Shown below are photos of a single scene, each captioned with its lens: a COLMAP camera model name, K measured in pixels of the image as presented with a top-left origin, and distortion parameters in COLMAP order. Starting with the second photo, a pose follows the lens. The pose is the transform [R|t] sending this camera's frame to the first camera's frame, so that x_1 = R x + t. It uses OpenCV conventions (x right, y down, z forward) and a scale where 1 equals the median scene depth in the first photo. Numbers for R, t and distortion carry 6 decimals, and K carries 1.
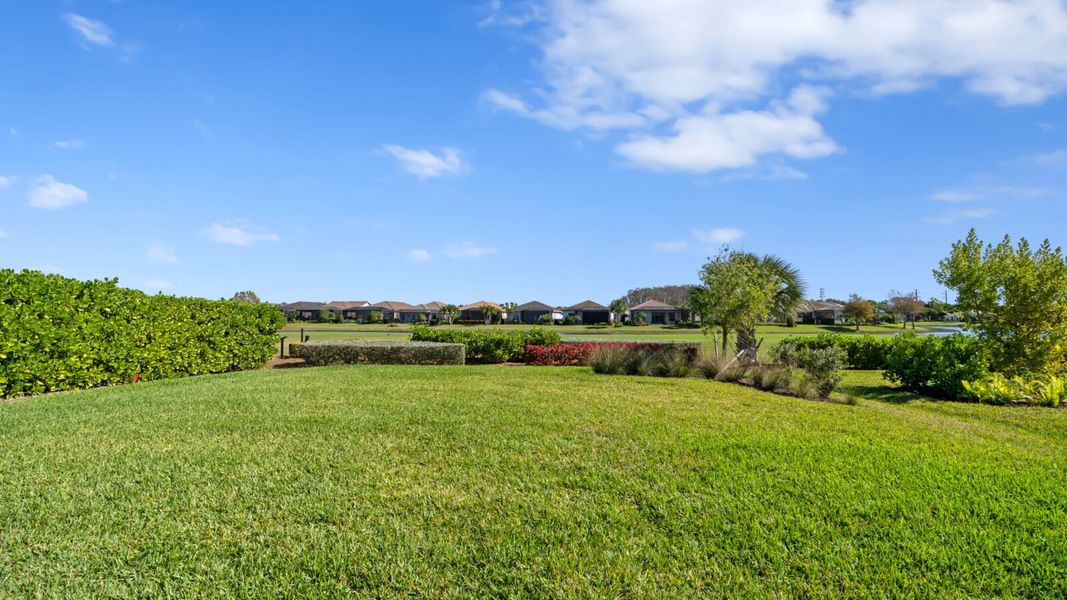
lens RADIAL K [[425.8, 0, 527.7], [0, 425.8, 298.4], [0, 0, 1]] dist [-0.001239, -0.000085]
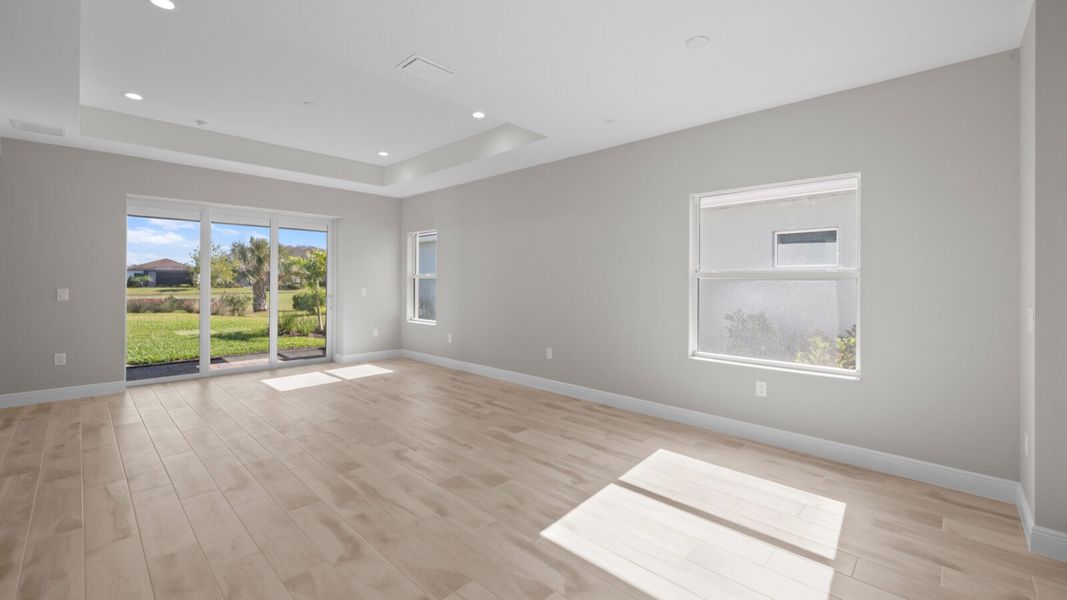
lens RADIAL K [[444.3, 0, 531.6], [0, 444.3, 281.9], [0, 0, 1]] dist [-0.000936, -0.000058]
pose [[0.693430, 0.003433, 0.720516, 0.009379], [-0.039525, 0.998664, 0.033280, -0.009166], [-0.719439, -0.051555, 0.692640, -0.185832]]
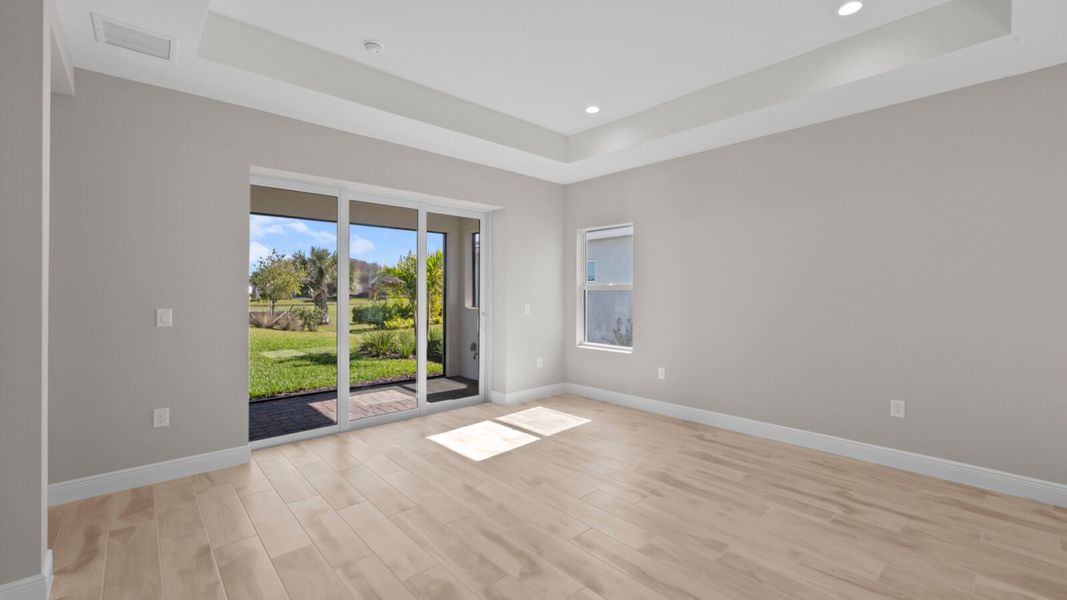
lens RADIAL K [[440.4, 0, 539.5], [0, 440.4, 294.9], [0, 0, 1]] dist [-0.001824, -0.000202]
pose [[0.730588, -0.002900, 0.682812, 0.005890], [-0.033472, 0.998637, 0.040056, -0.007298], [-0.681997, -0.052120, 0.729495, -0.142995]]
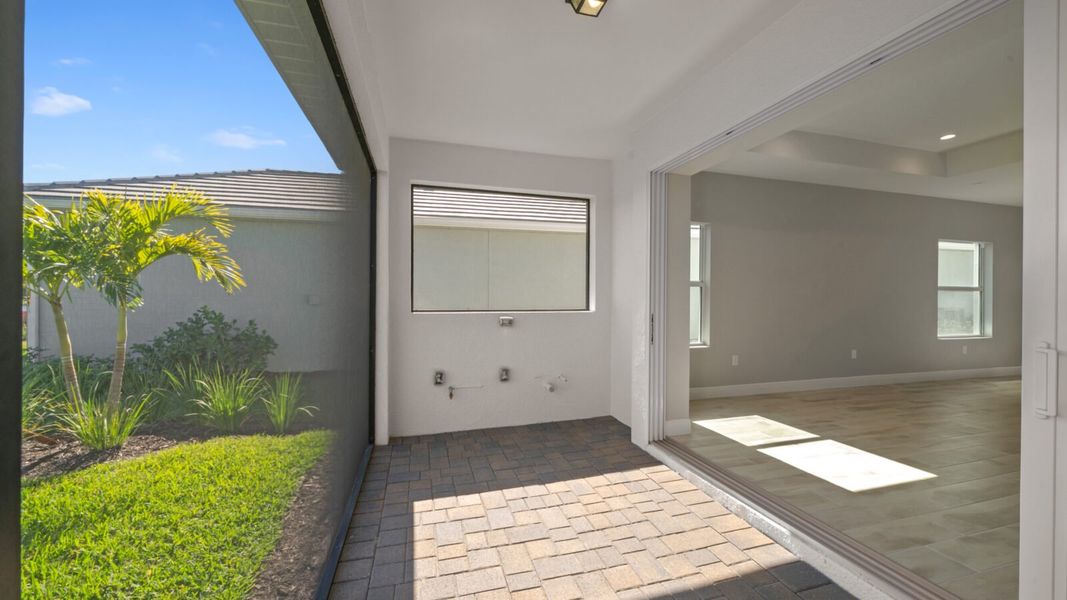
lens RADIAL K [[401.4, 0, 533.5], [0, 401.4, 300.0], [0, 0, 1]] dist [-0.001696, -0.000121]
pose [[-0.276497, -0.009218, 0.960971, 0.007925], [-0.049914, 0.998742, -0.004781, -0.001558], [-0.959718, -0.049288, -0.276609, -0.050949]]
